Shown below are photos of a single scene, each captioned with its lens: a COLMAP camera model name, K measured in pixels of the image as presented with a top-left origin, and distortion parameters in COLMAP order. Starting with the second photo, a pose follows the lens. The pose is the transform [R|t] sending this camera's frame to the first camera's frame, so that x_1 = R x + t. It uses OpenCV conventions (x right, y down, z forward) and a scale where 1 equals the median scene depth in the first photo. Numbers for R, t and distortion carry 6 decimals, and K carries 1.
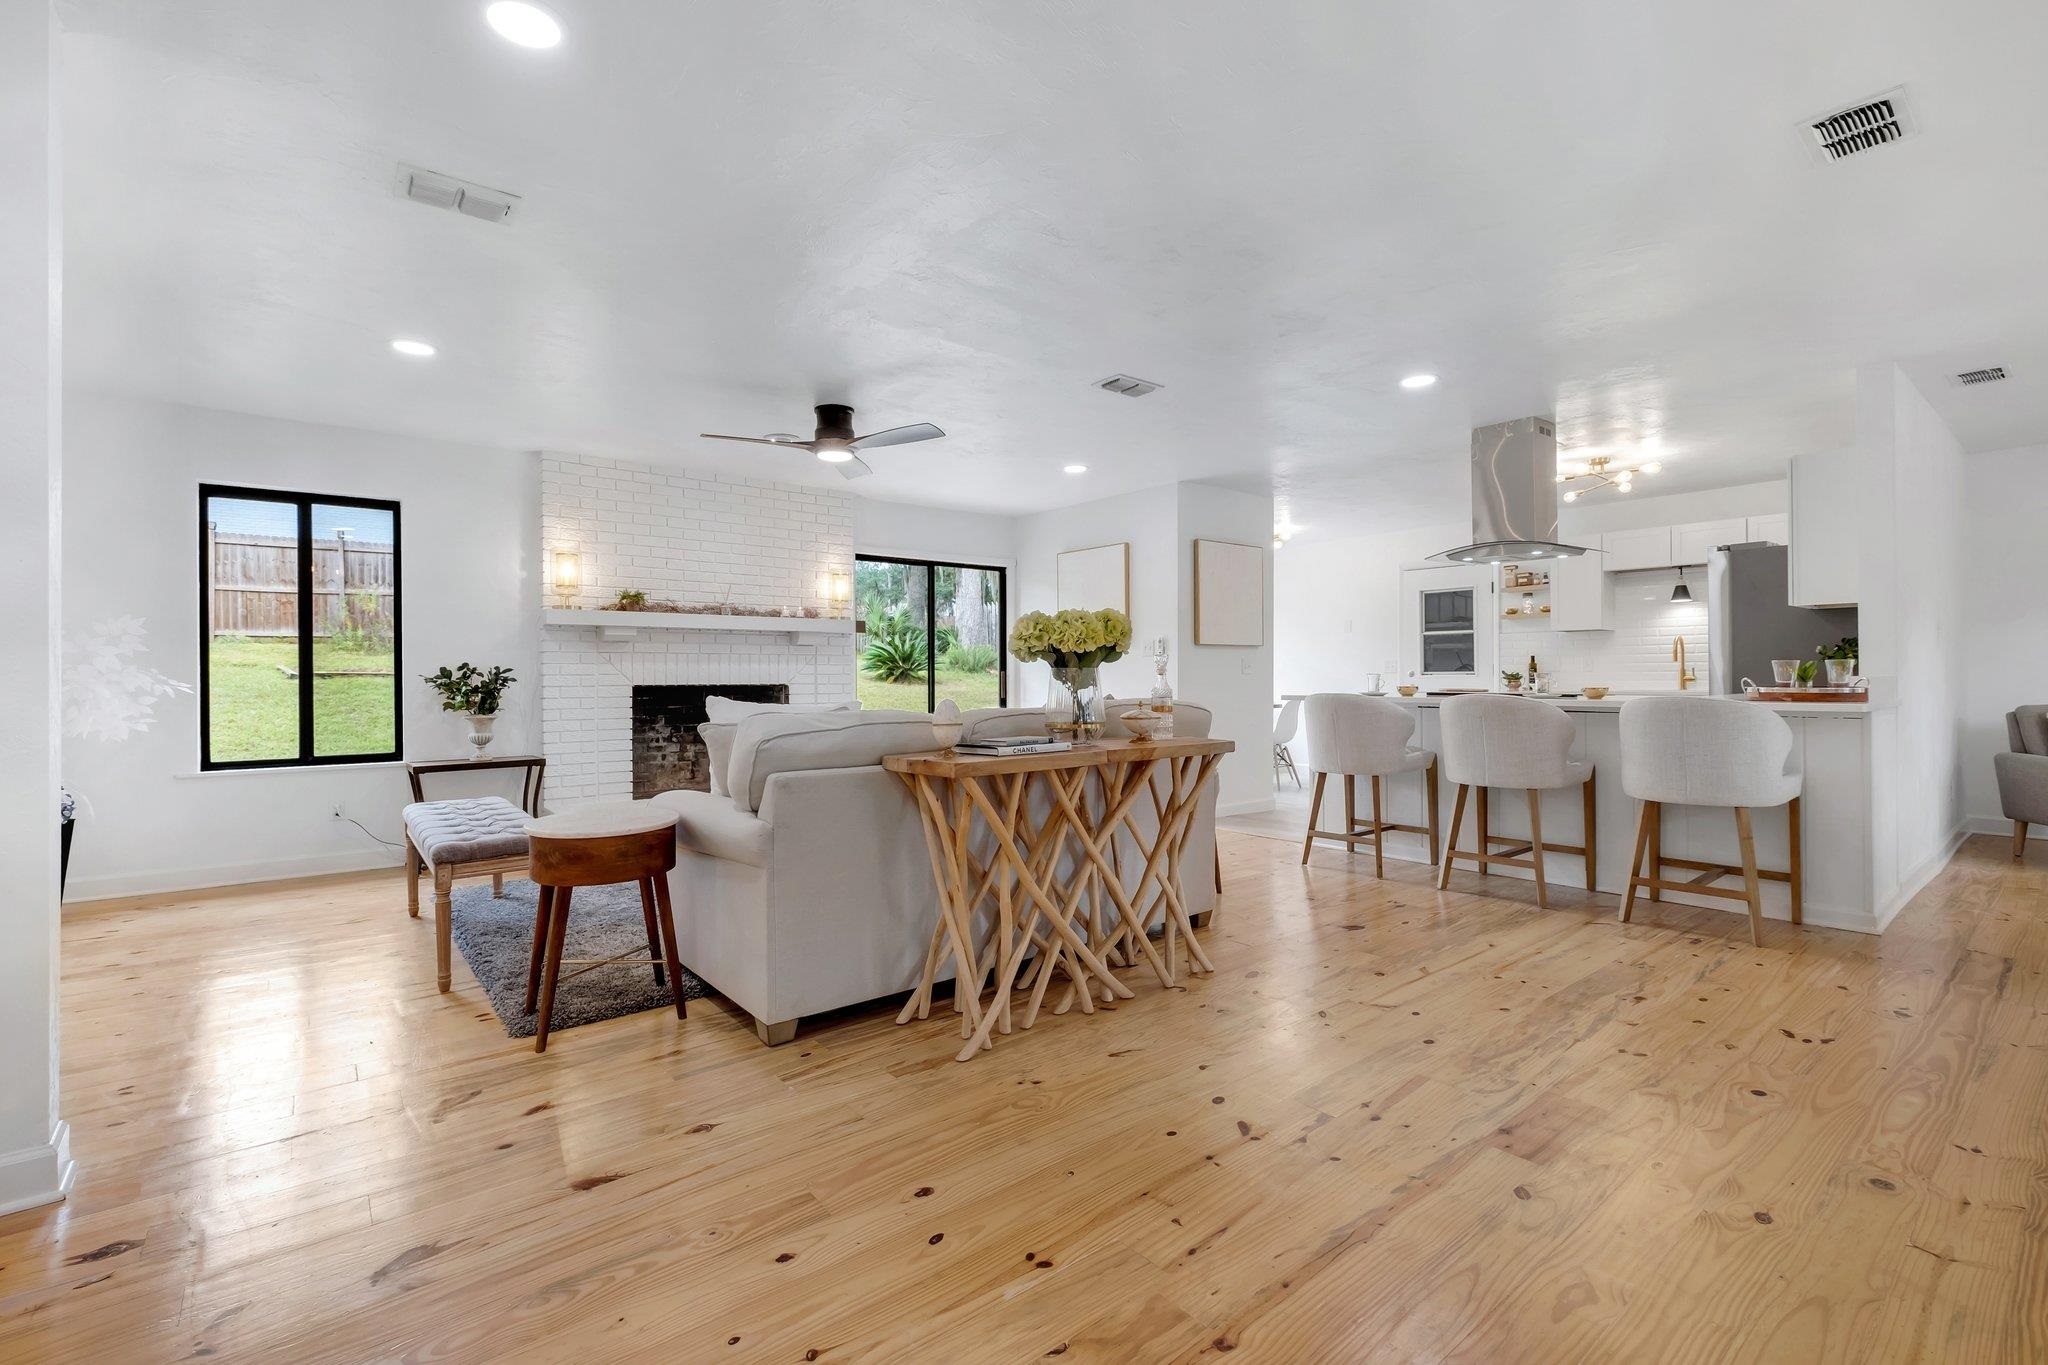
lens RADIAL K [[901.3, 0, 1012.2], [0, 901.3, 677.5], [0, 0, 1]] dist [-0.006887, -0.000373]
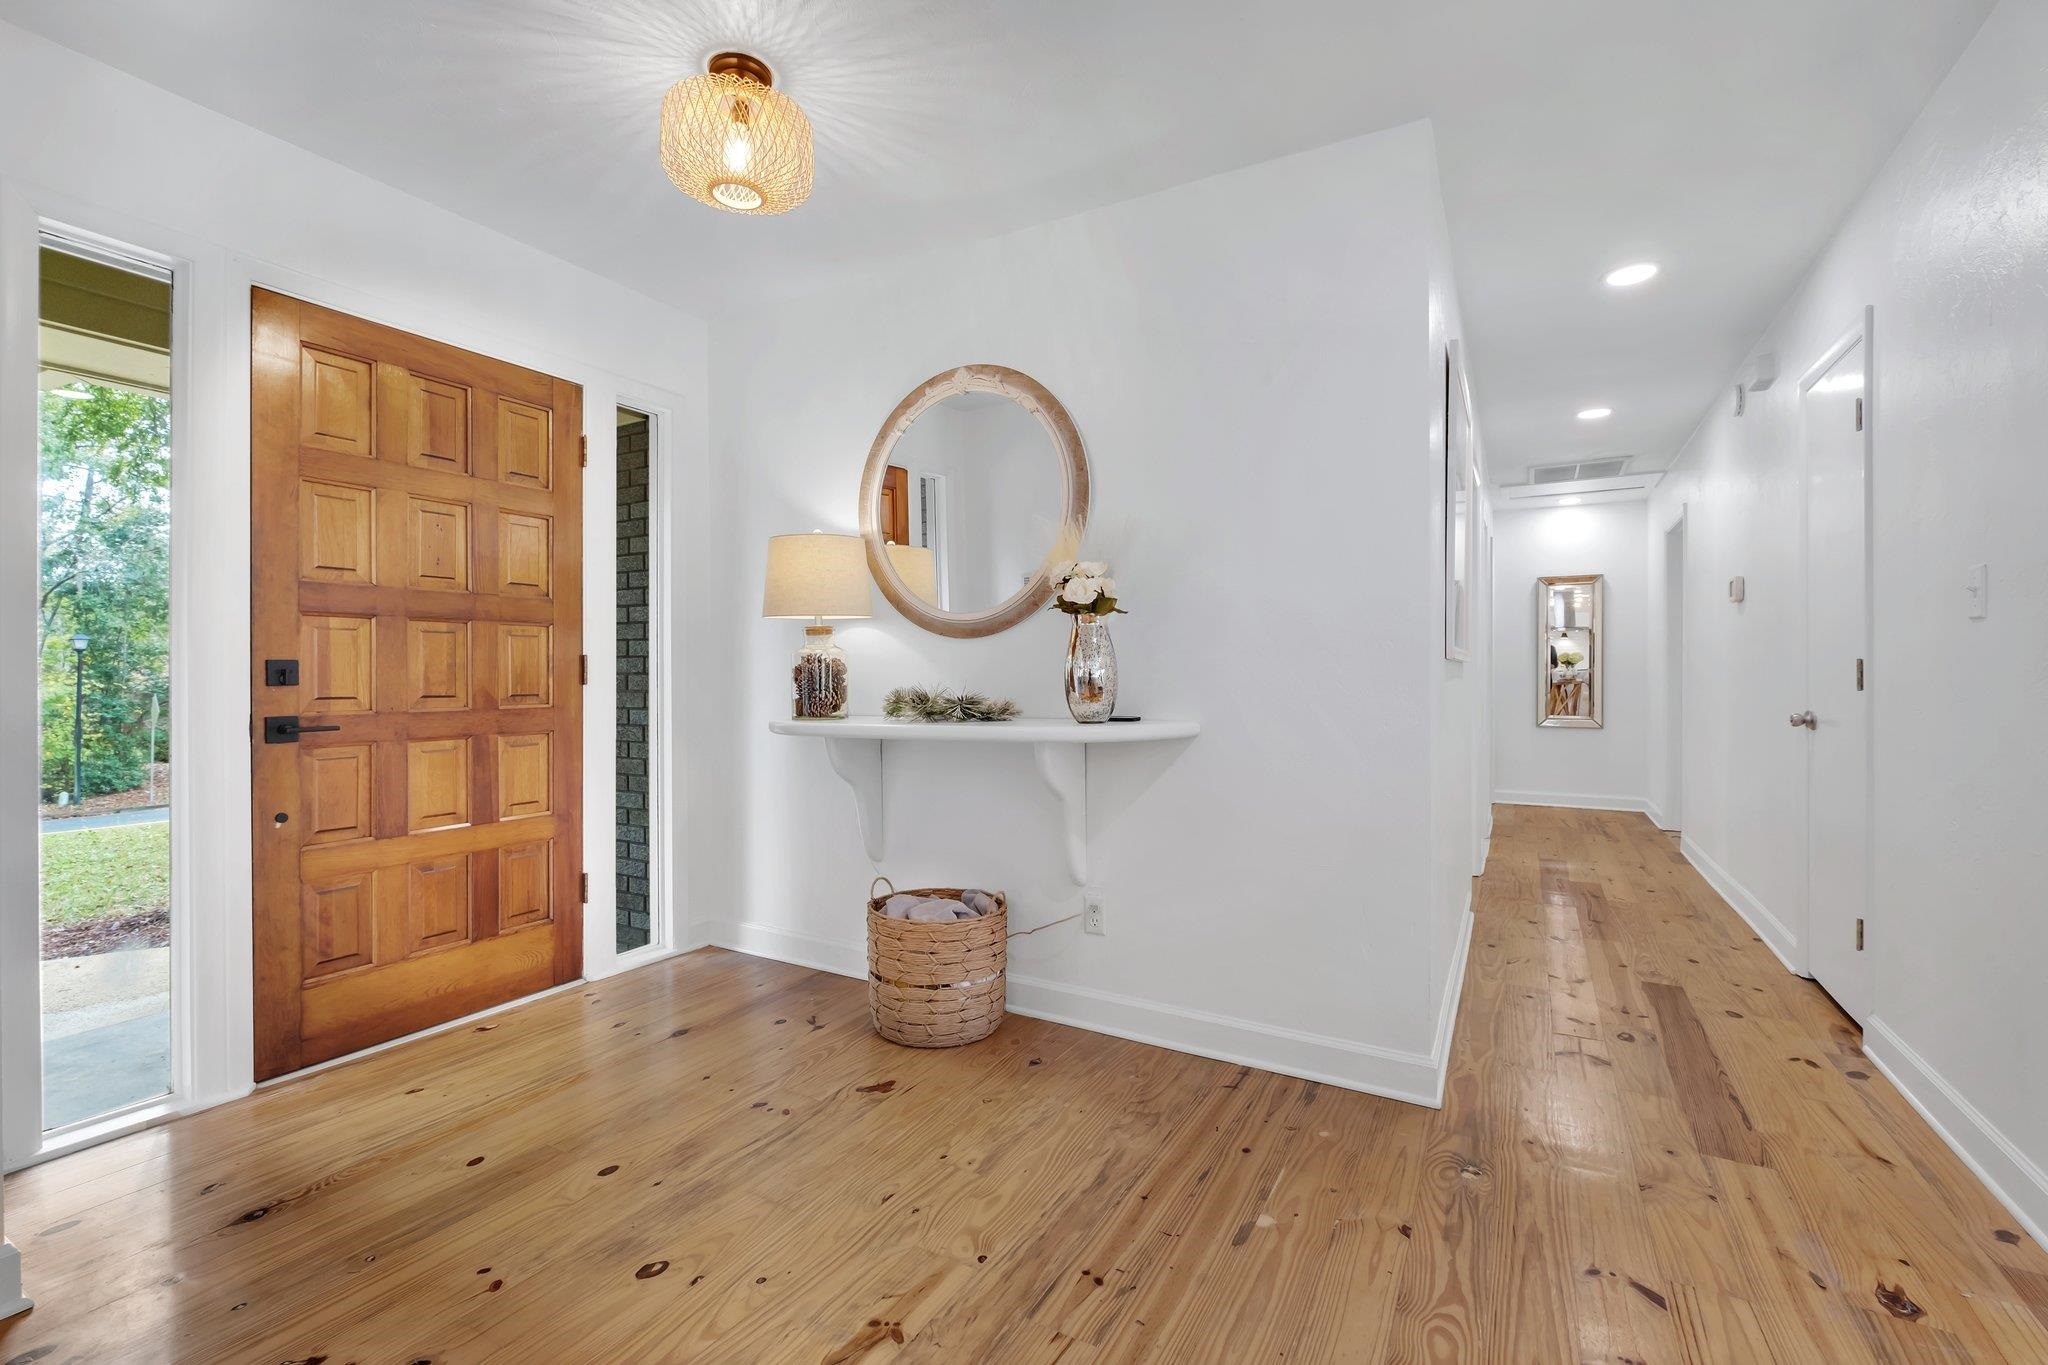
lens RADIAL K [[886.0, 0, 1014.3], [0, 886.0, 680.9], [0, 0, 1]] dist [-0.004074, -0.000387]
pose [[-0.930822, 0.007568, -0.365395, 0.047753], [0.004341, 0.999944, 0.009653, -0.002013], [0.365447, 0.007399, -0.930803, 0.457679]]
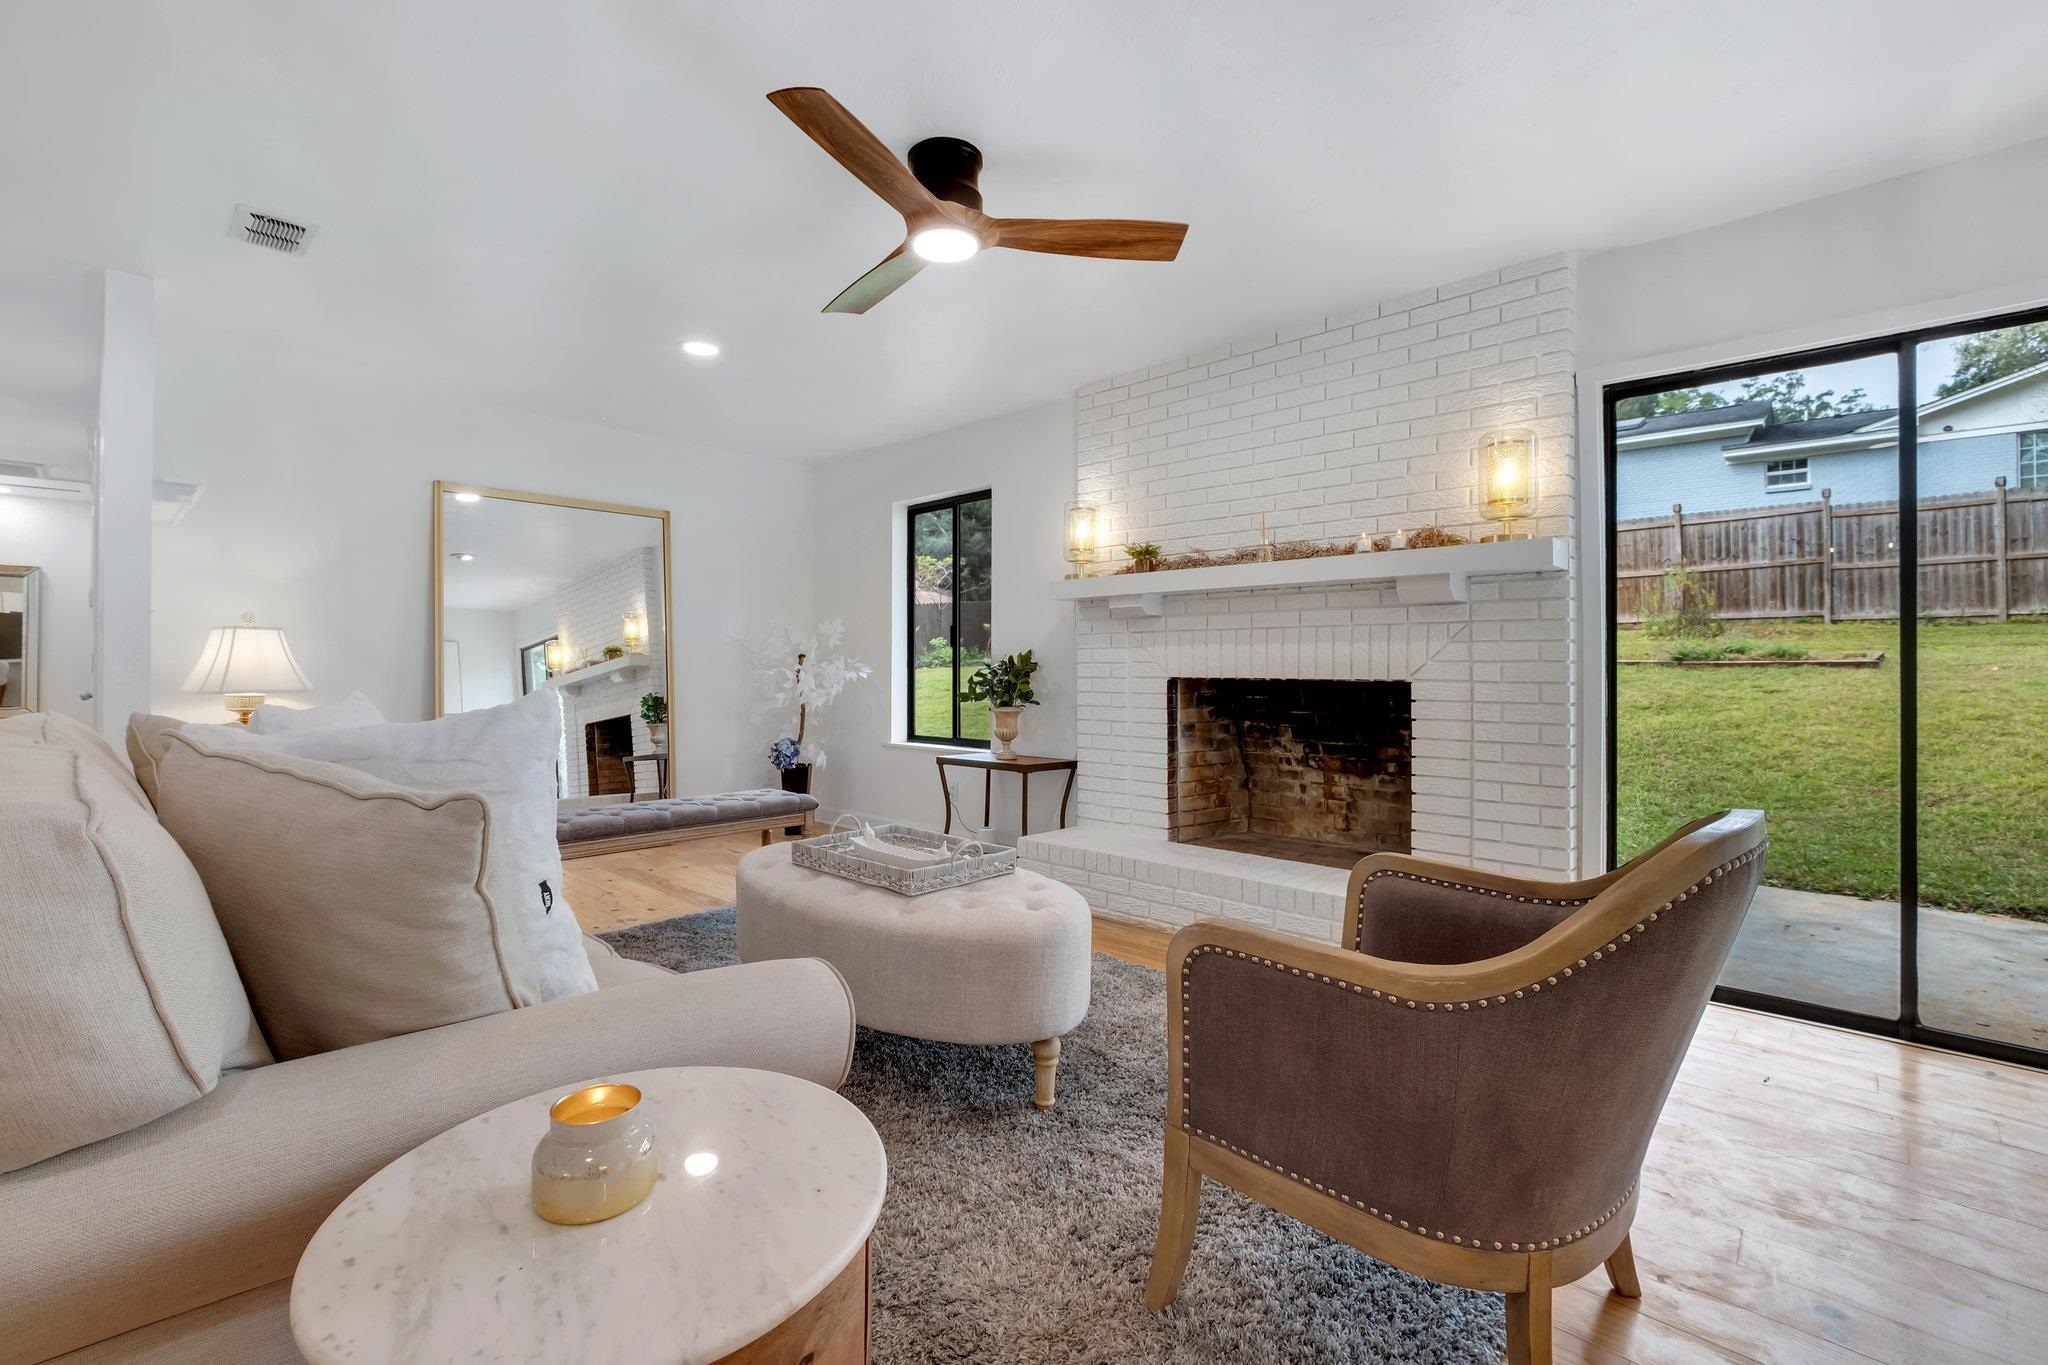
lens RADIAL K [[906.2, 0, 1004.2], [0, 906.2, 661.5], [0, 0, 1]] dist [-0.004760, -0.001205]
pose [[0.120062, -0.001303, -0.992766, 0.286502], [-0.003340, 0.999993, -0.001716, -0.002359], [0.992761, 0.003521, 0.120057, 0.840894]]
